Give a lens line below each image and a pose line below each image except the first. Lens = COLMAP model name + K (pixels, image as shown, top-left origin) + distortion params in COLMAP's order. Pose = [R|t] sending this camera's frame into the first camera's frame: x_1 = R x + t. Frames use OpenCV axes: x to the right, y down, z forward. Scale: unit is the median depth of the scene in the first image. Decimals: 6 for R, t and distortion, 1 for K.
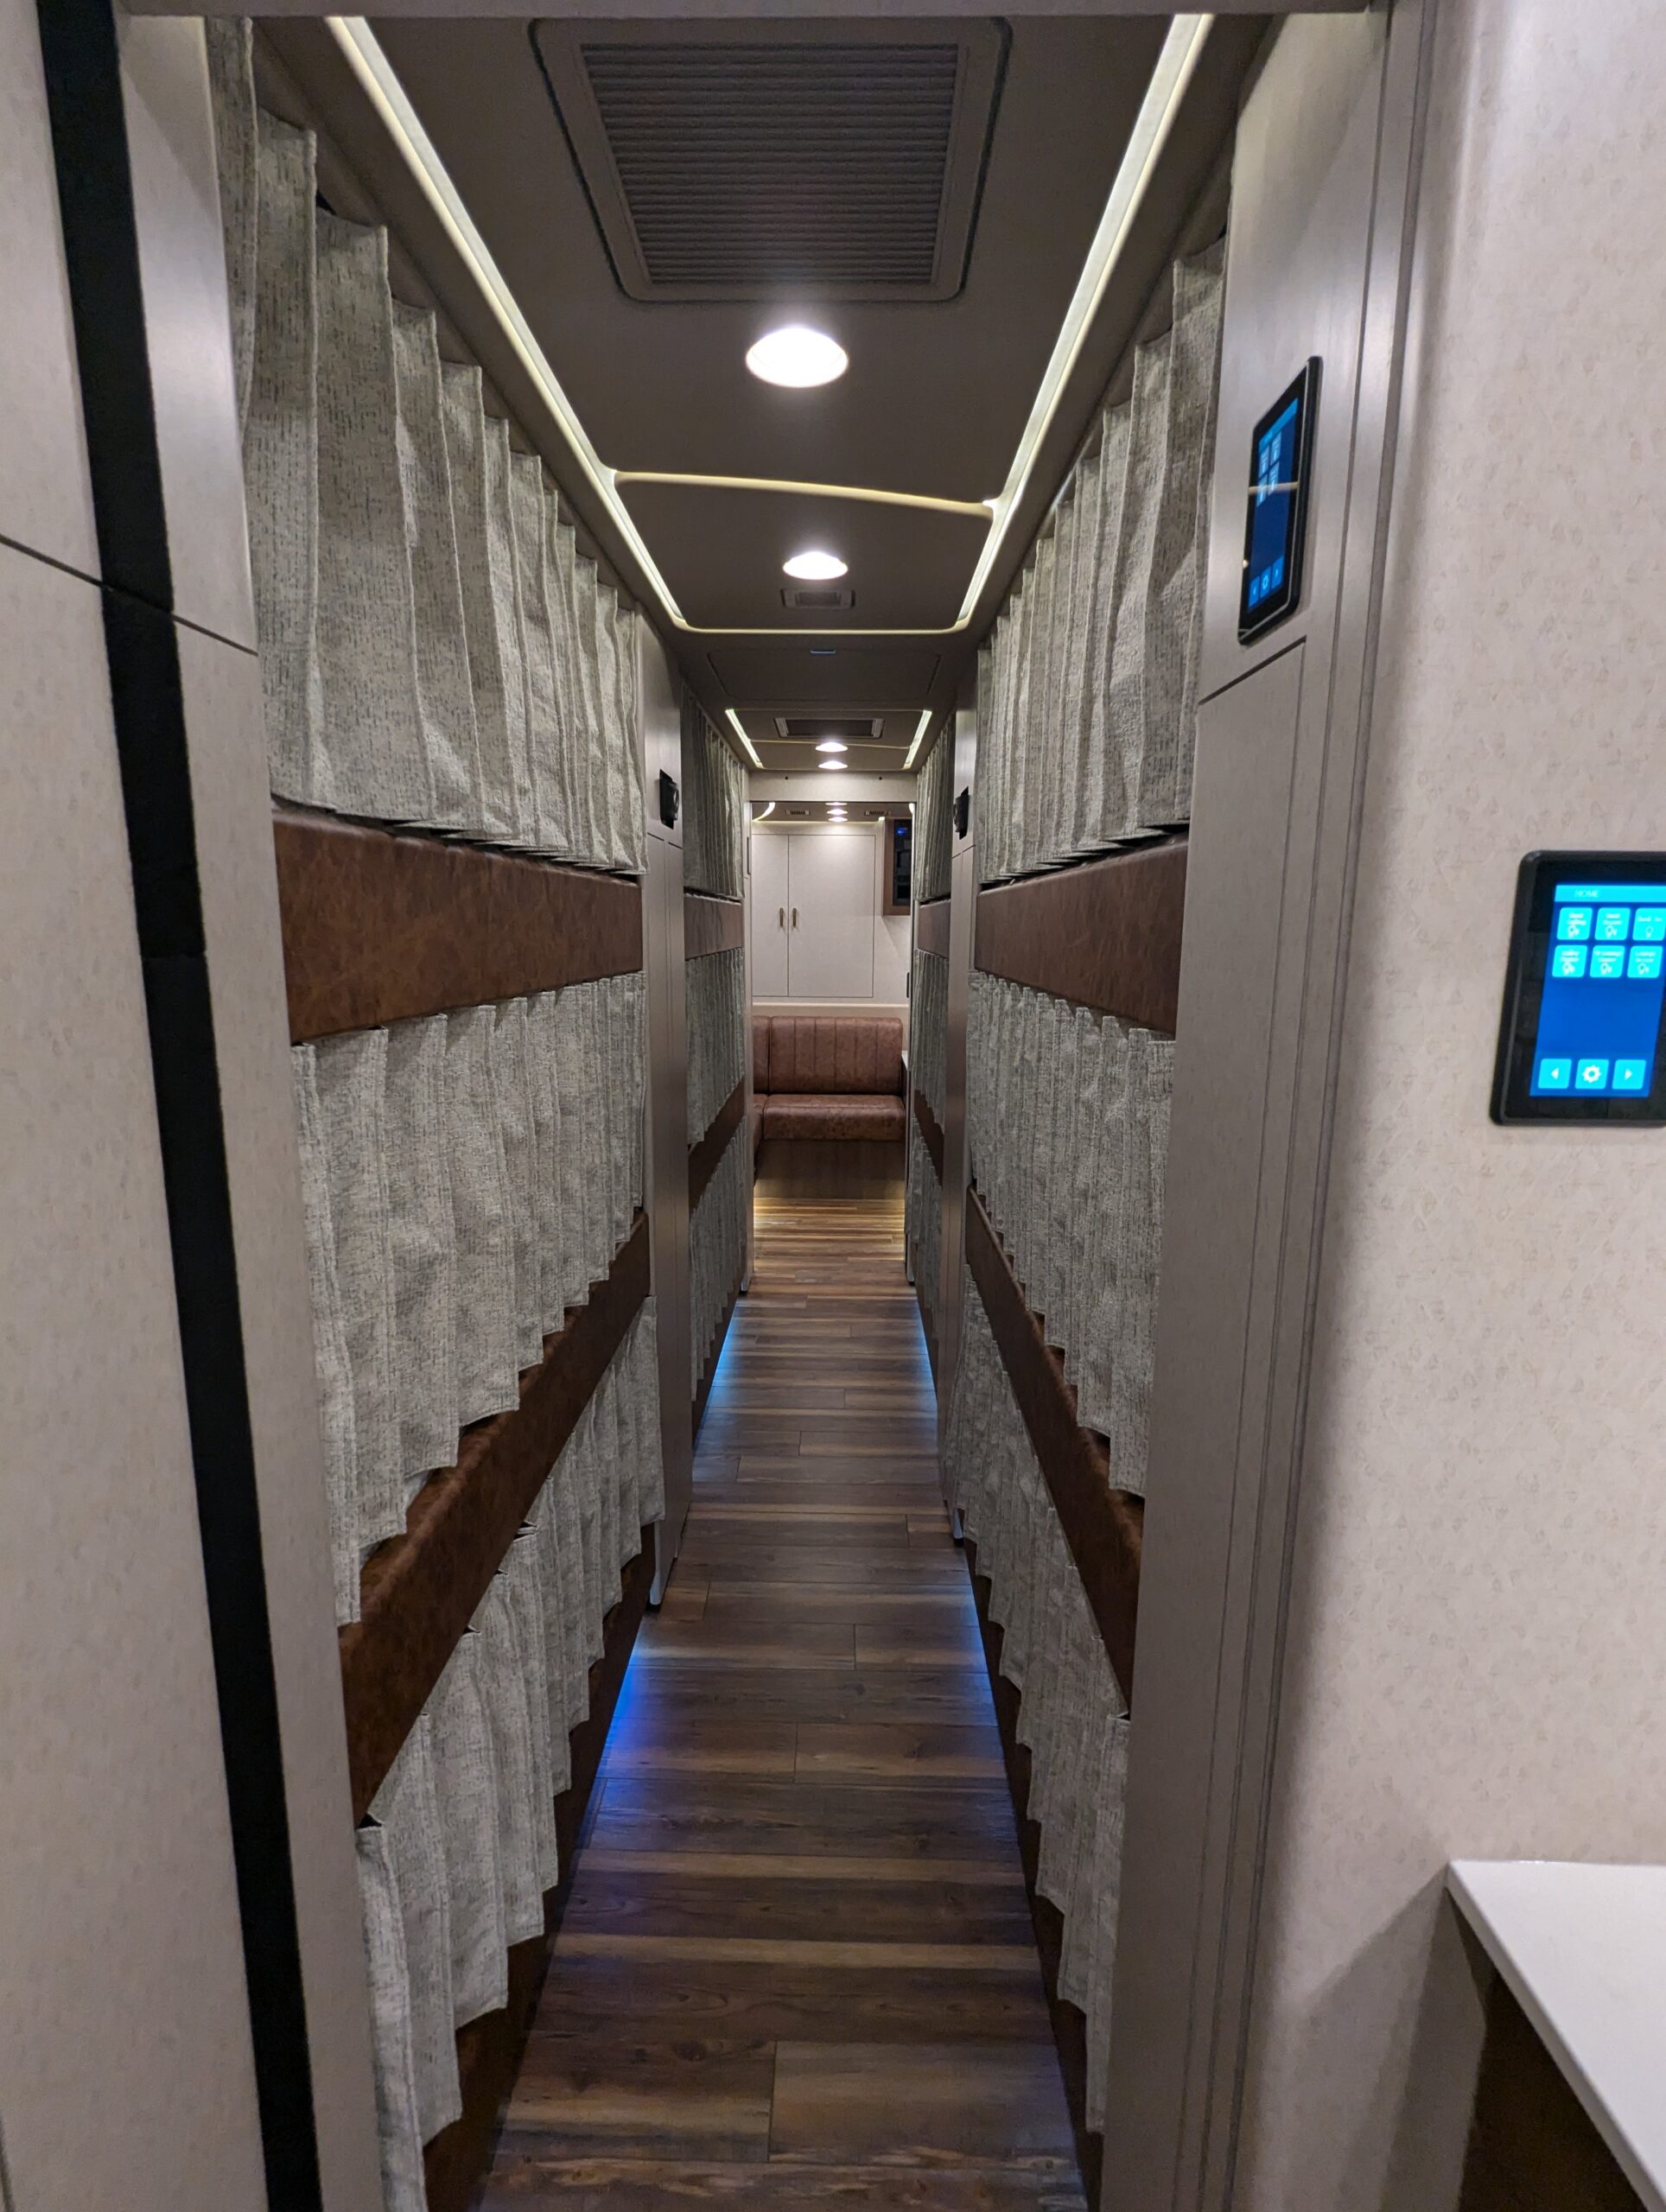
lens RADIAL K [[1039.5, 0, 832.8], [0, 1039.5, 1117.8], [0, 0, 1]] dist [-0.002686, 0.000221]
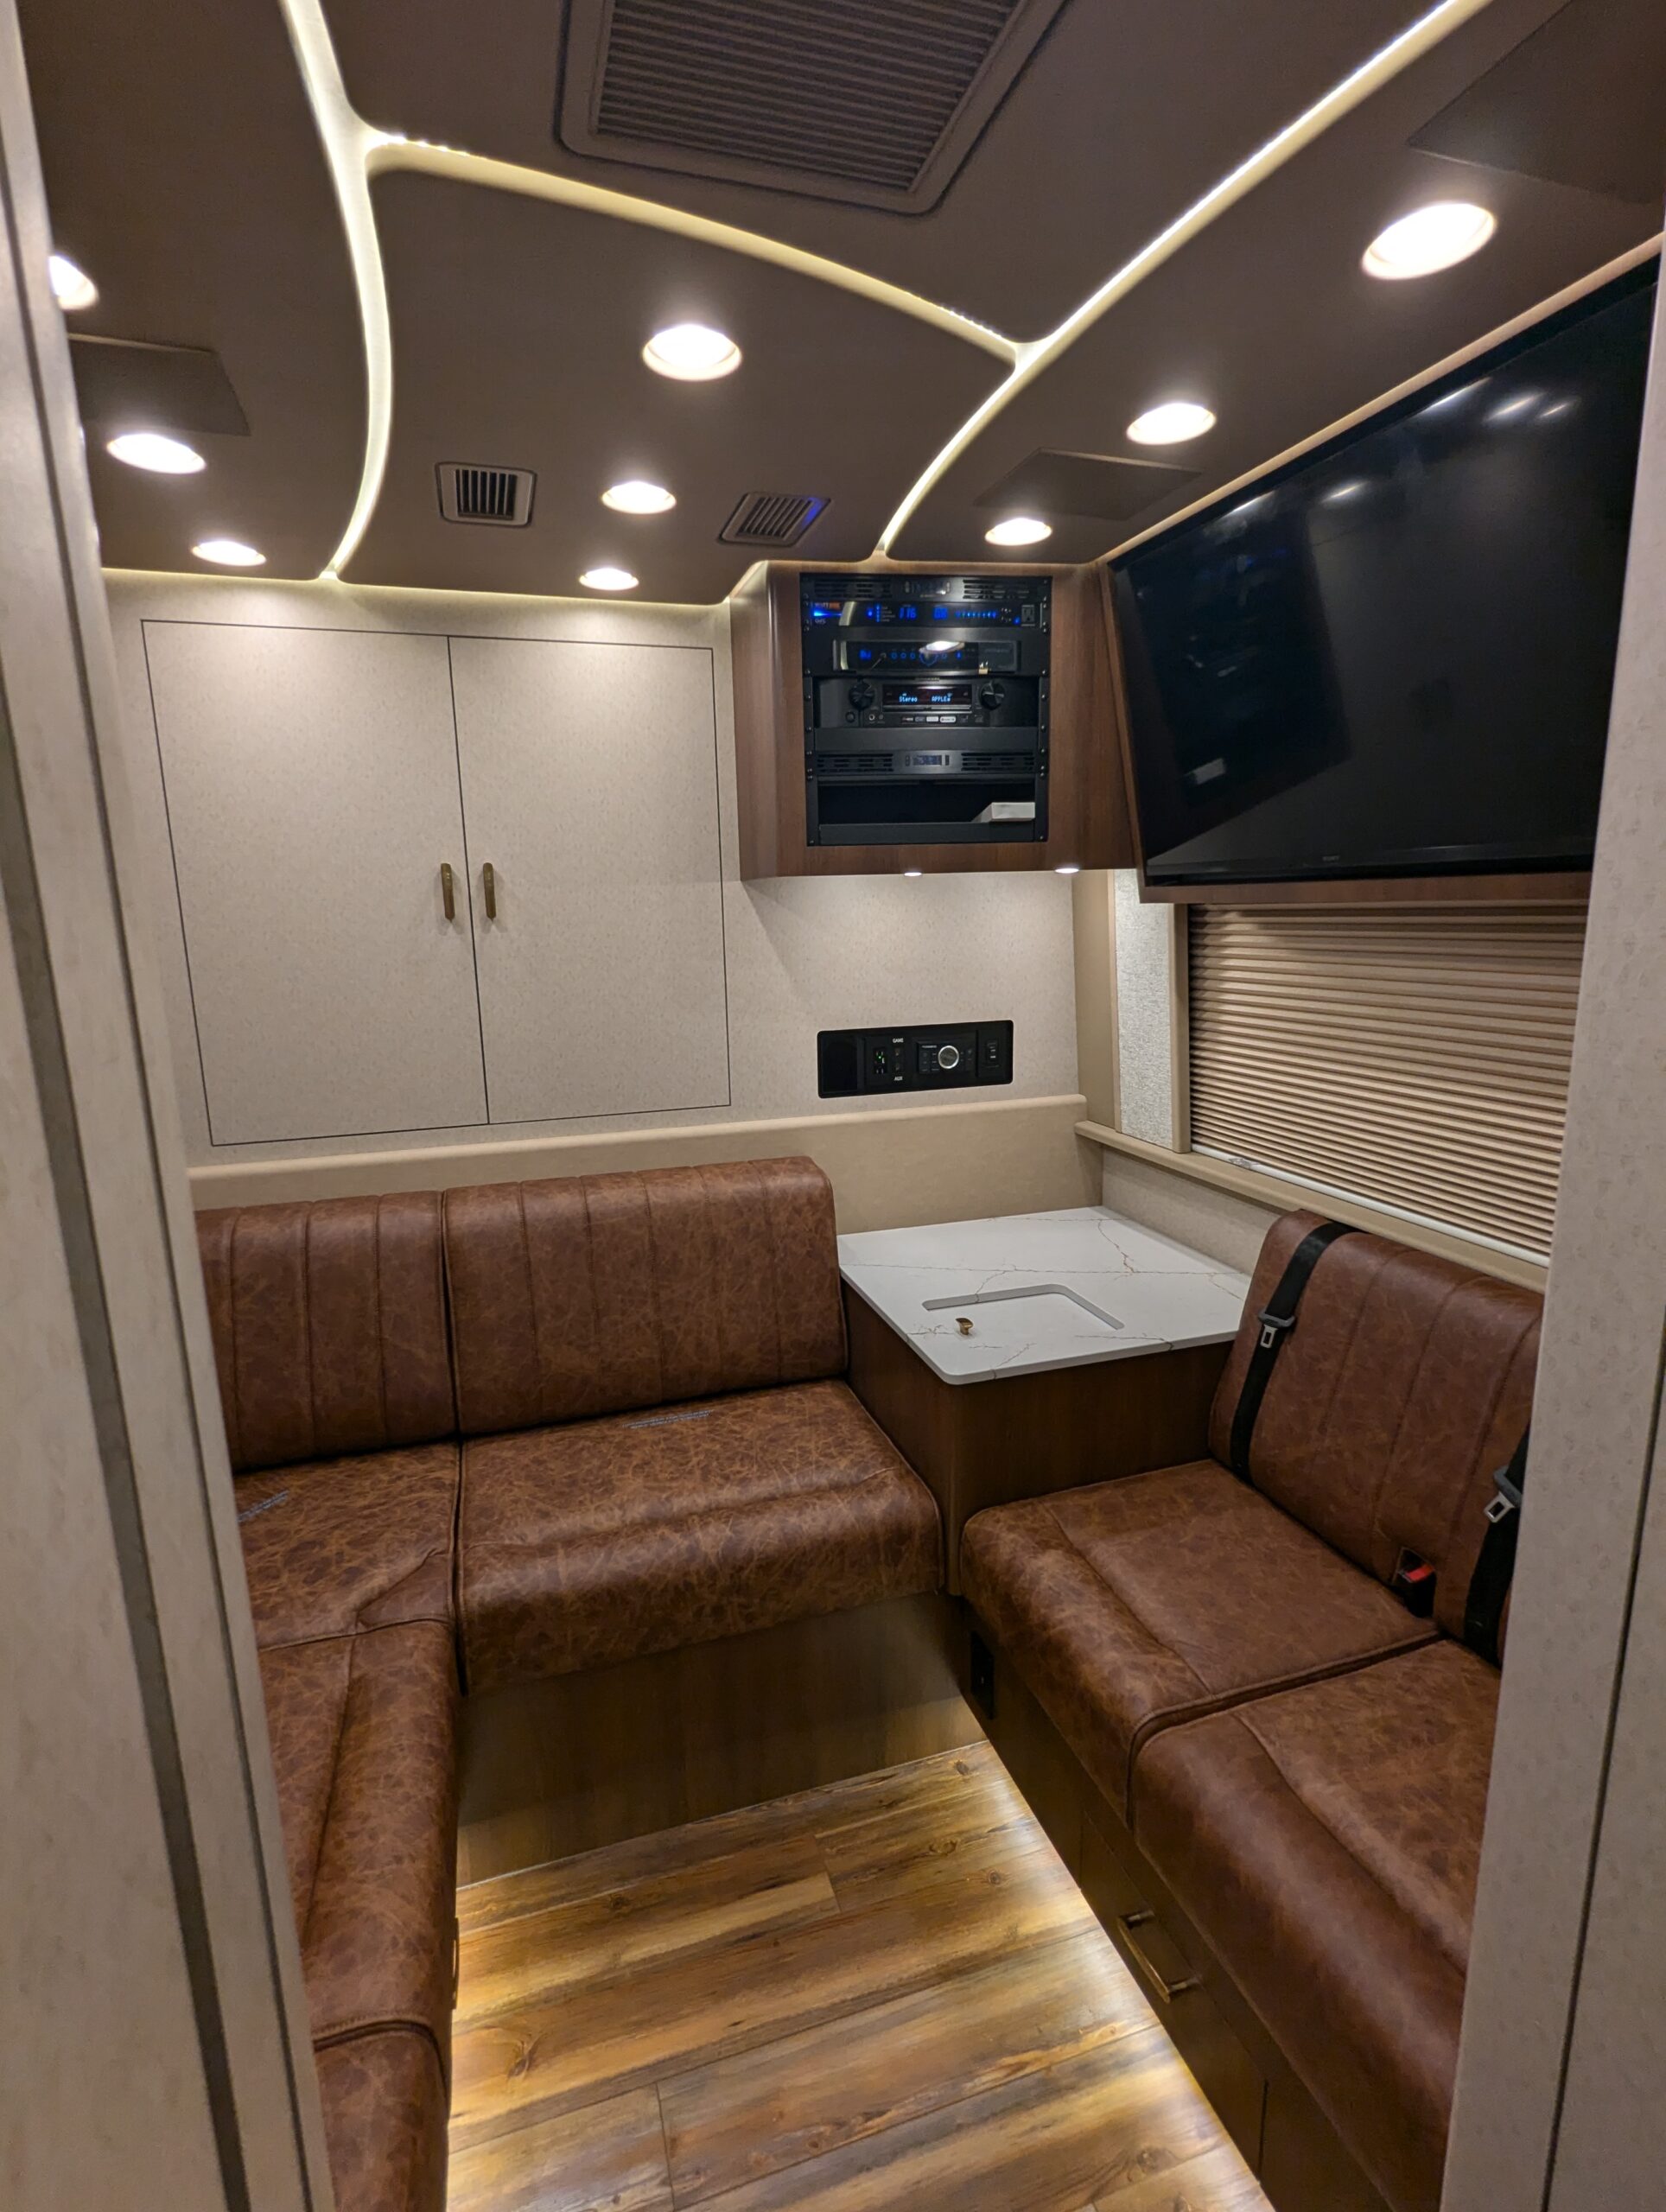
lens RADIAL K [[1039.5, 0, 822.6], [0, 1039.5, 1109.6], [0, 0, 1]] dist [-0.002686, 0.000221]
pose [[0.949221, -0.089893, 0.301495, -0.082375], [0.088835, 0.995897, 0.017249, -0.233249], [-0.301808, 0.010410, 0.953312, 1.269704]]
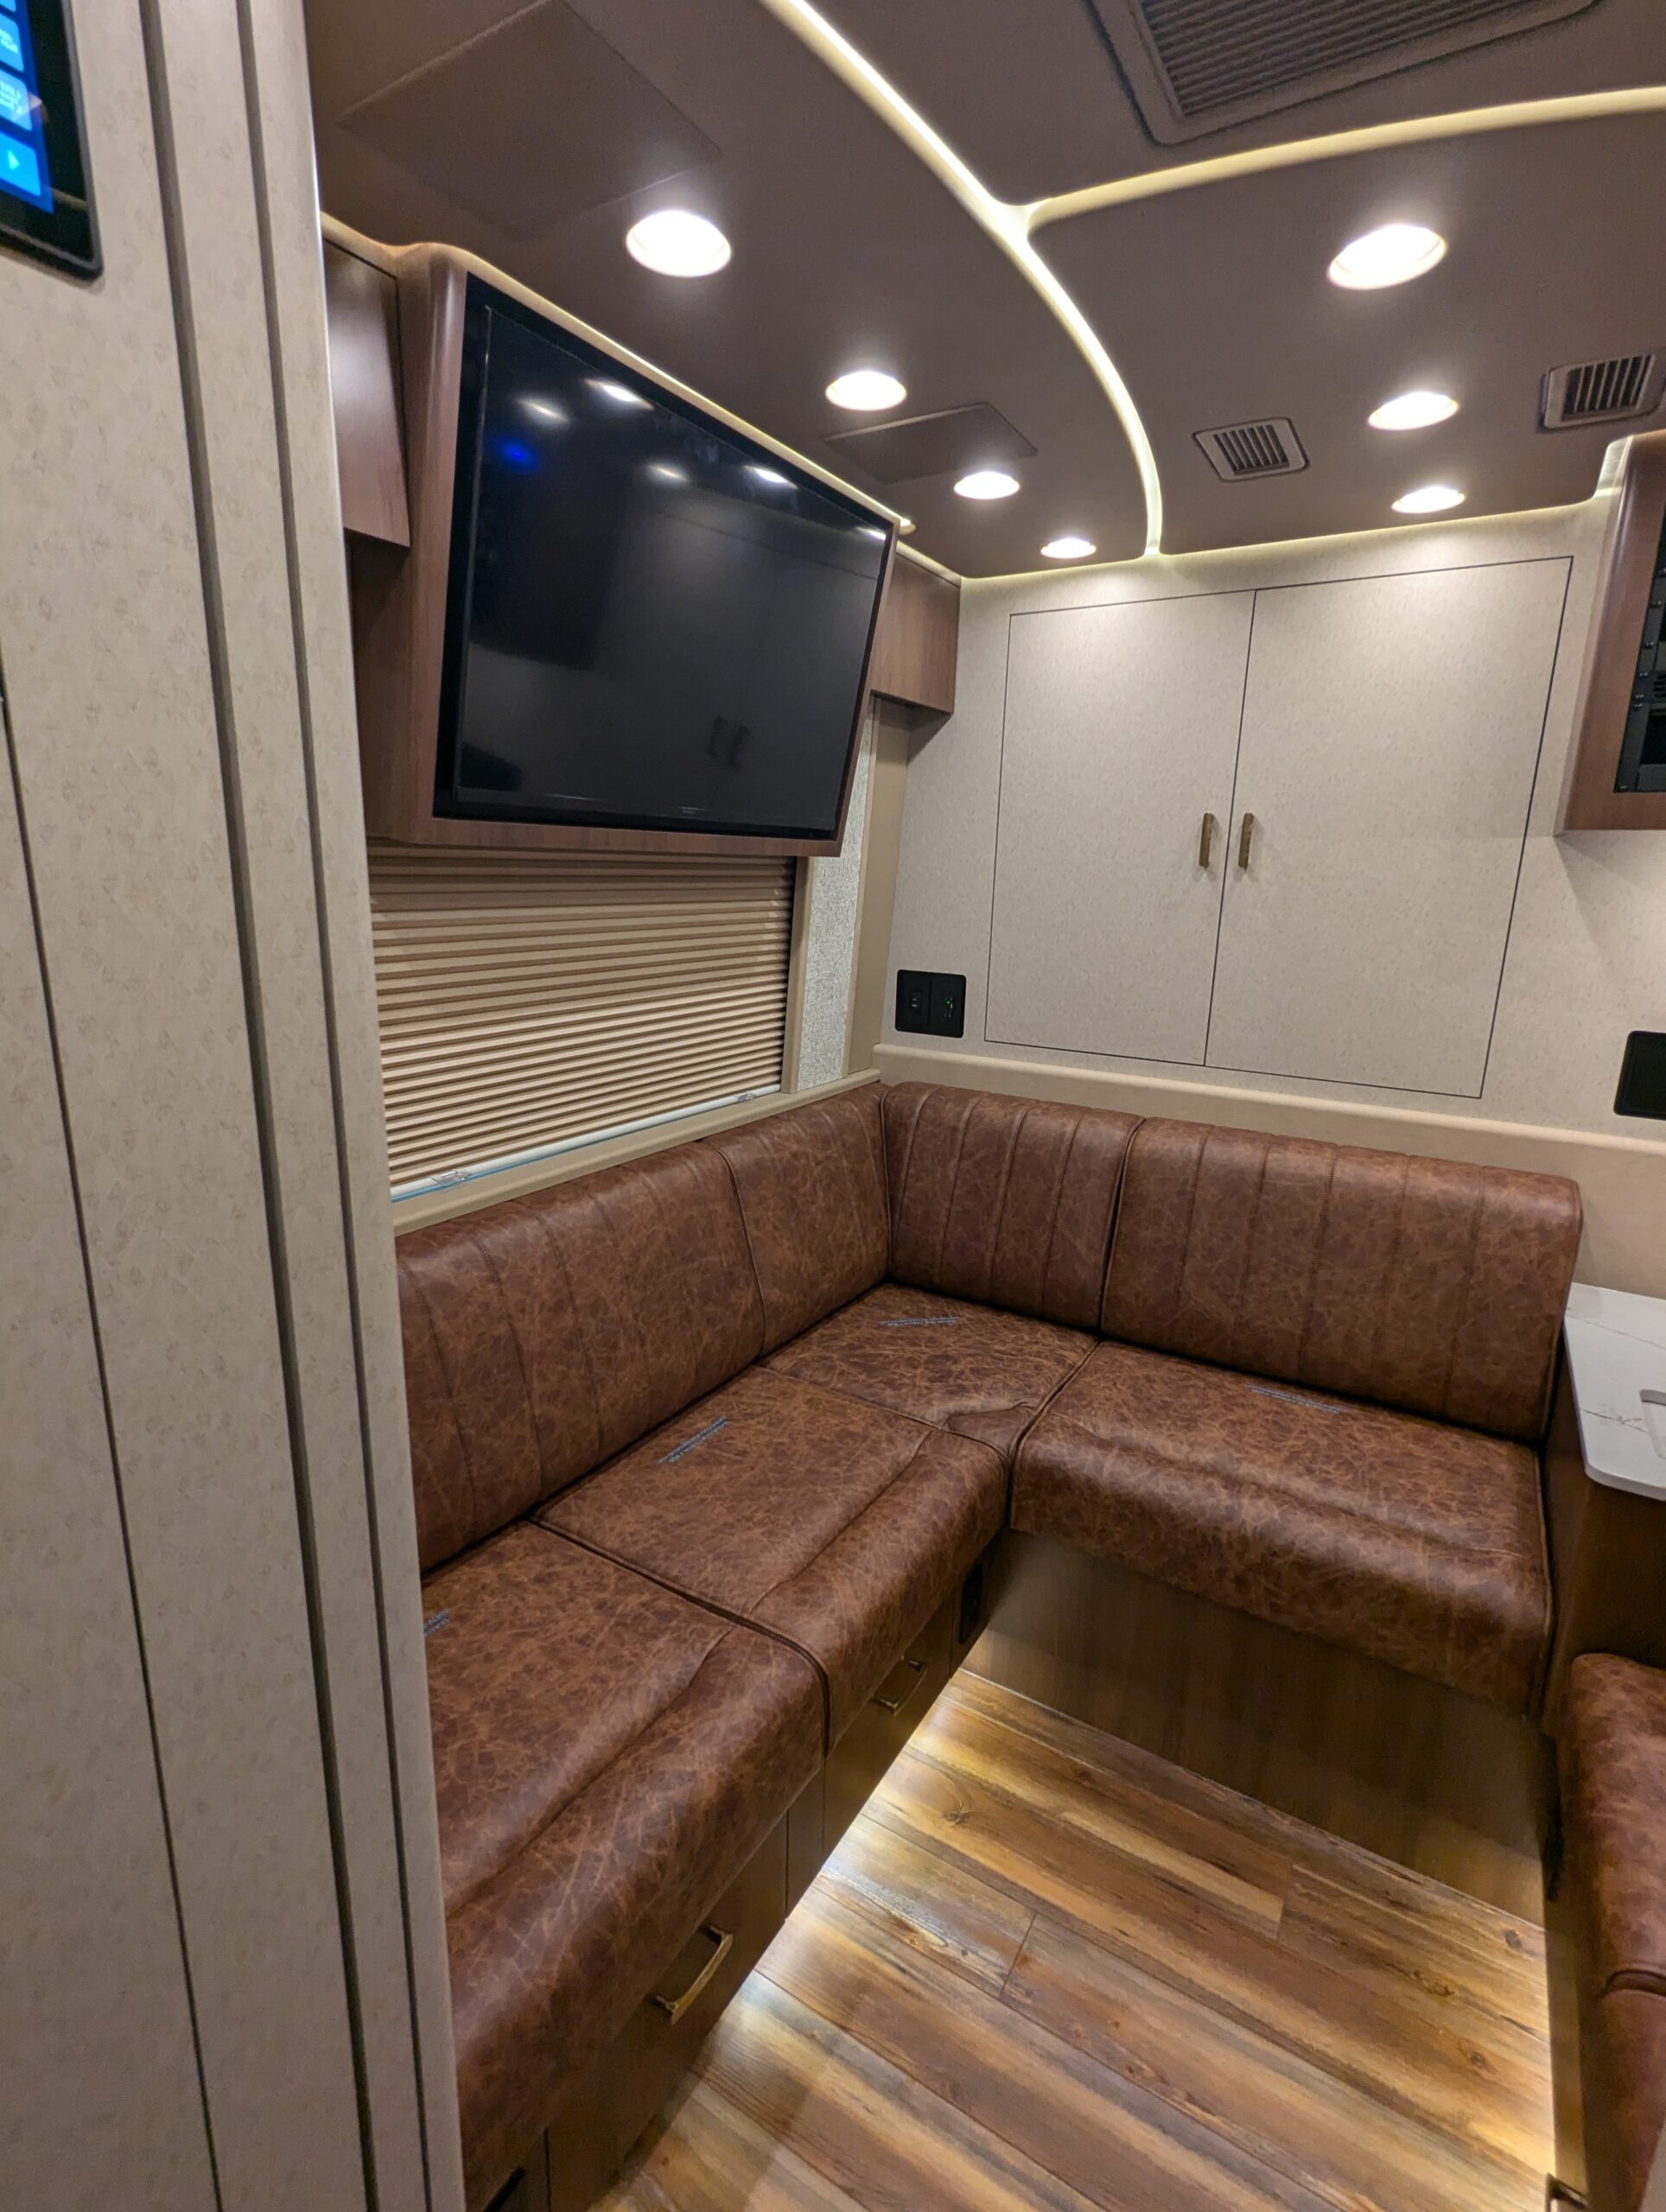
lens RADIAL K [[1039.5, 0, 831.5], [0, 1039.5, 1110.4], [0, 0, 1]] dist [-0.002686, 0.000221]
pose [[0.860276, 0.129872, -0.493010, 0.049253], [-0.112197, 0.991530, 0.065418, -0.219295], [0.497330, -0.000963, 0.867561, 1.241677]]
